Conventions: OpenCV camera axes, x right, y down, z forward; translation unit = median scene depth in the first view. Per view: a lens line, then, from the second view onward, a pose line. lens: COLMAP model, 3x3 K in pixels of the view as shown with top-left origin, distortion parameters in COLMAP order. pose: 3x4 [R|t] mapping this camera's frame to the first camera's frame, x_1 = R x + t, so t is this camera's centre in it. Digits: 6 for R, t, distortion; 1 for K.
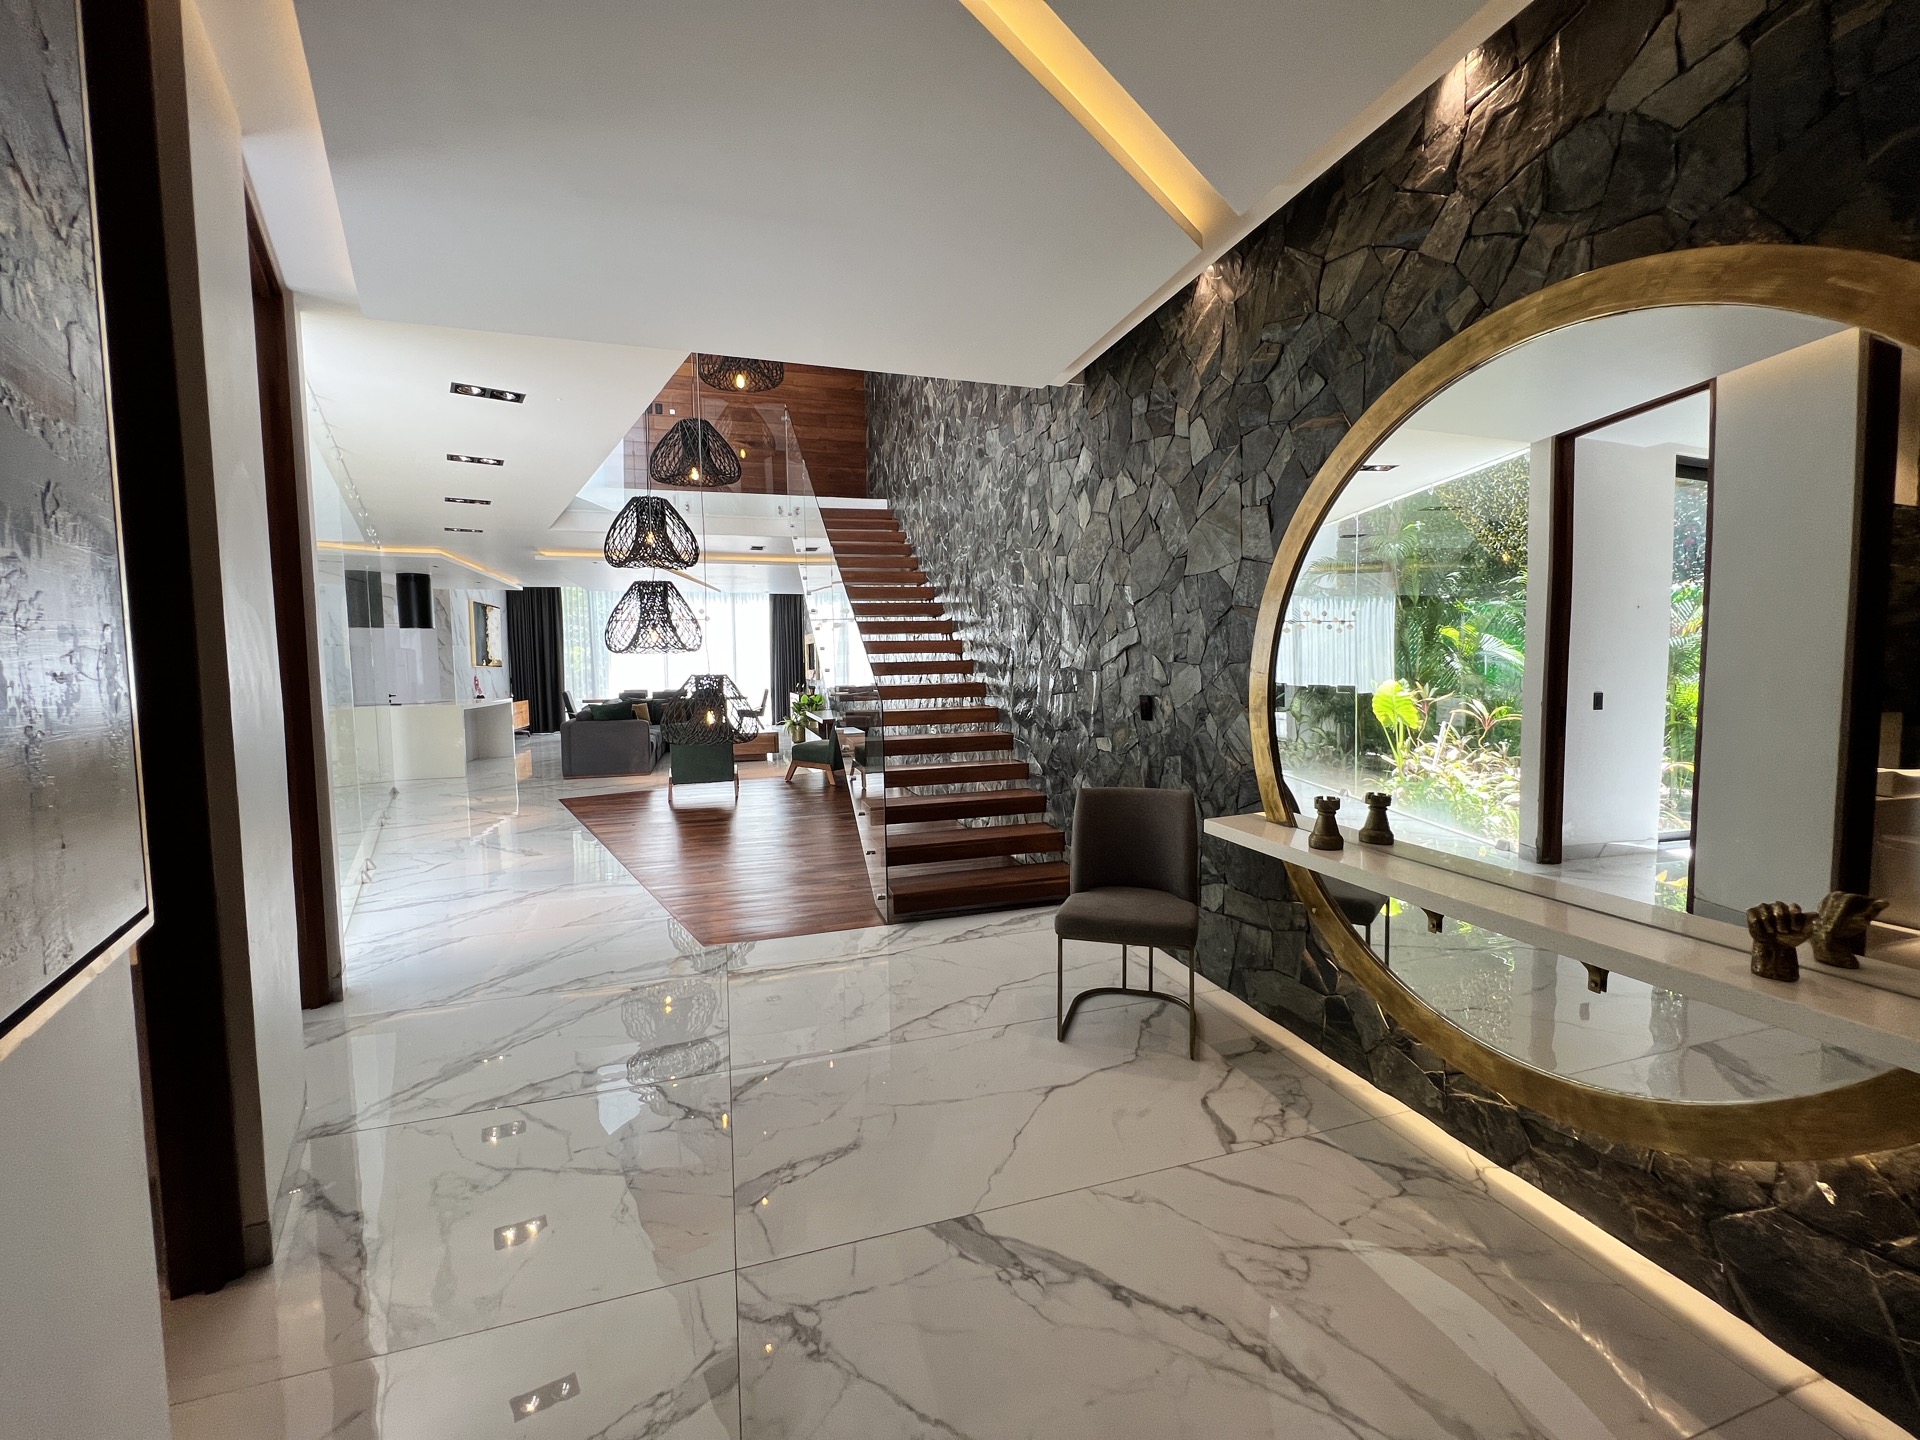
lens RADIAL K [[768.9, 0, 960.2], [0, 768.9, 717.4], [0, 0, 1]] dist [-0.003775, 0.001161]
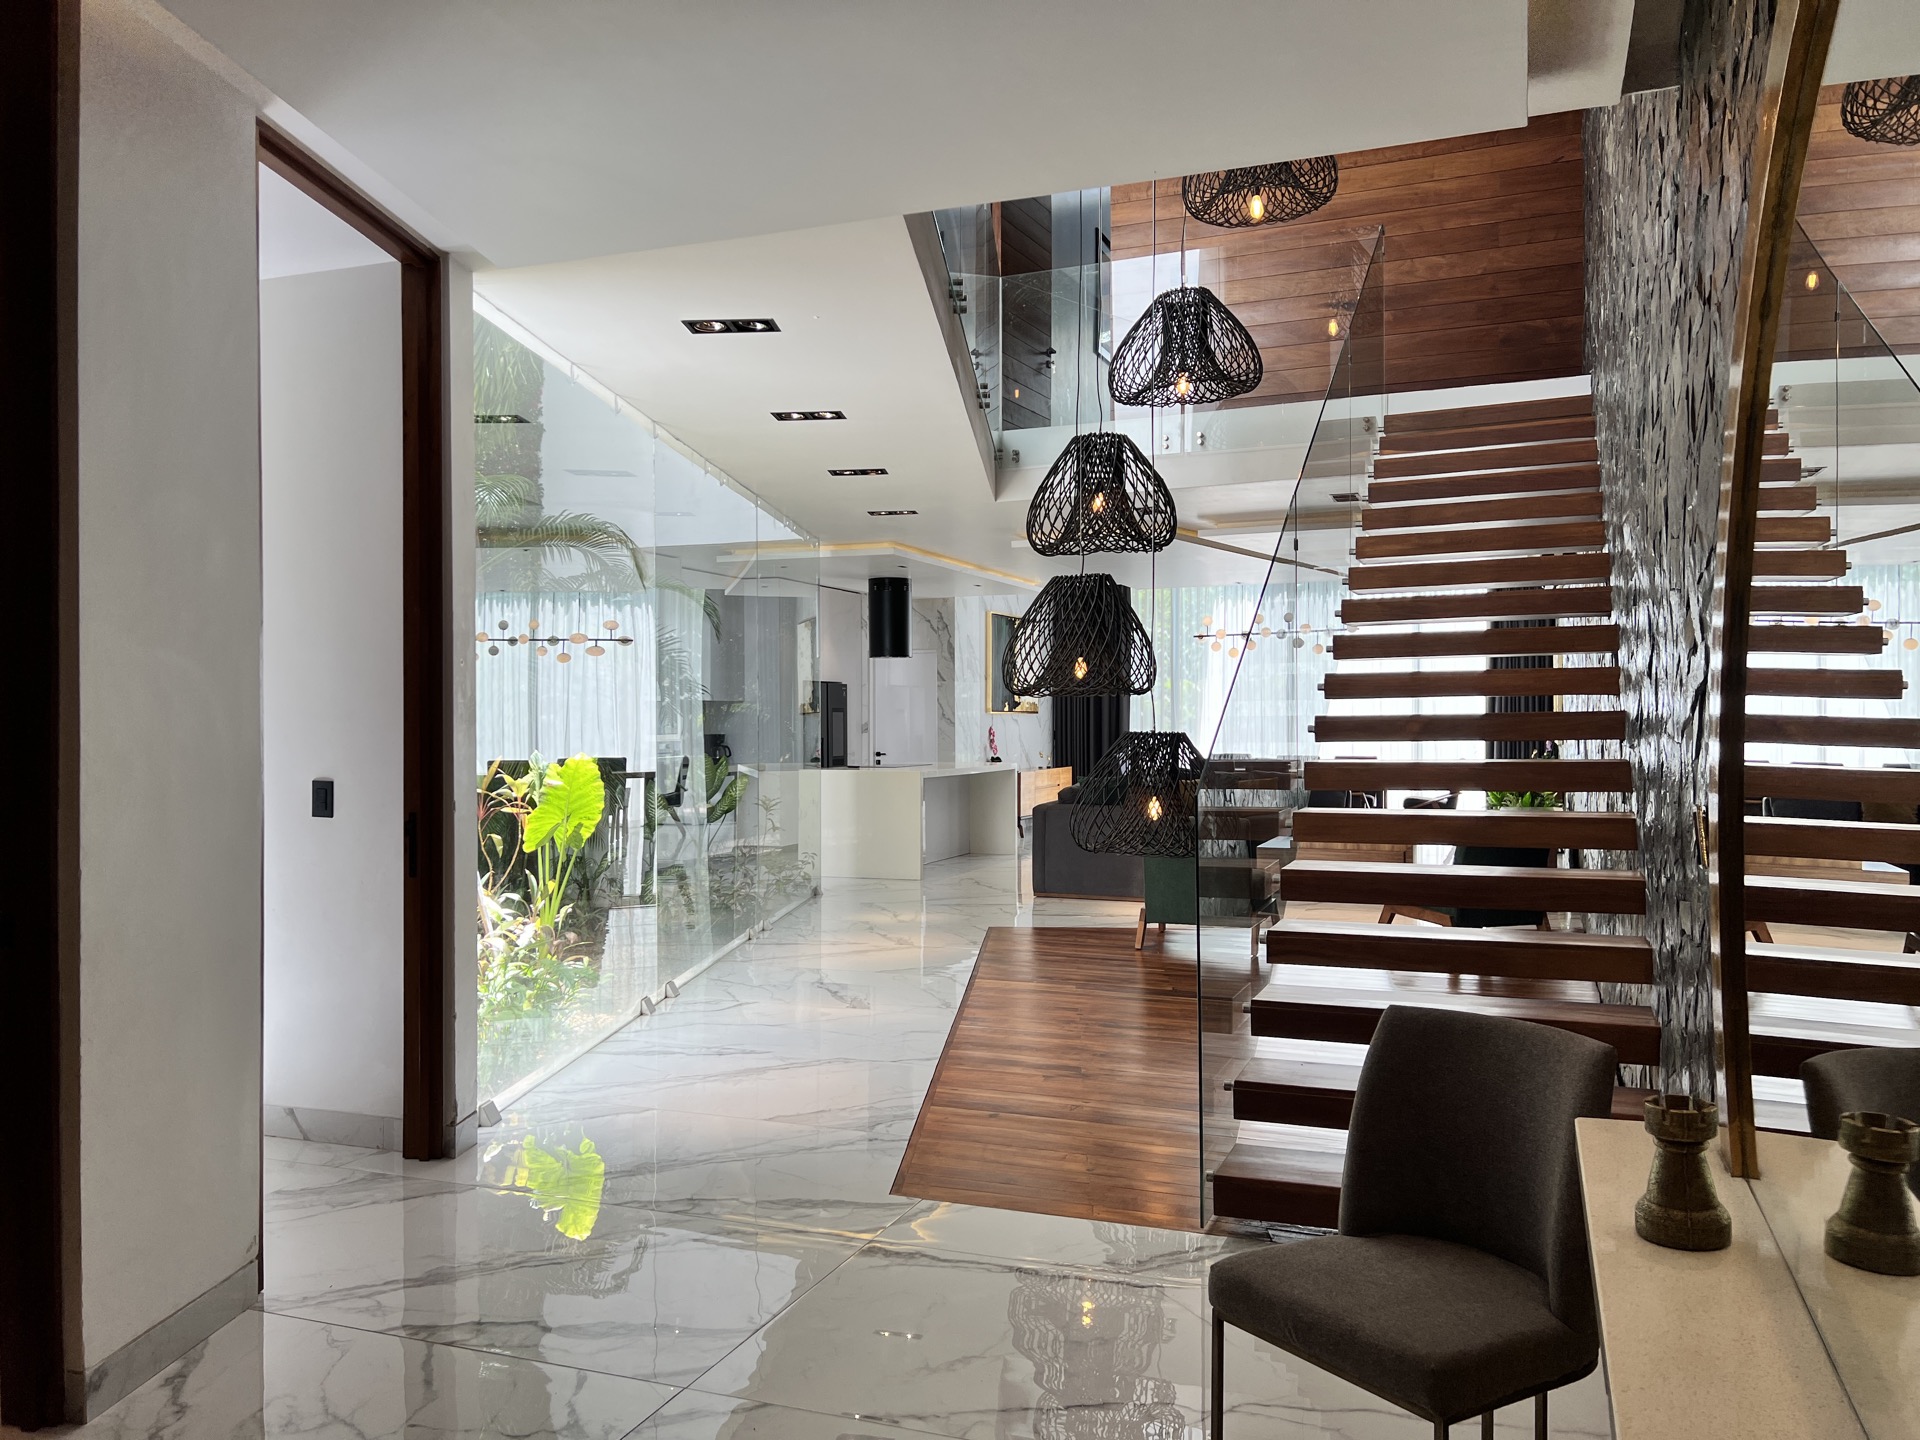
lens RADIAL K [[1439.2, 0, 958.9], [0, 1439.2, 717.8], [0, 0, 1]] dist [0.057561, -0.054492]
pose [[0.780866, 0.009800, -0.624622, 0.214316], [-0.049122, 0.997744, -0.045756, -0.010572], [0.622765, 0.066412, 0.779585, 0.074466]]
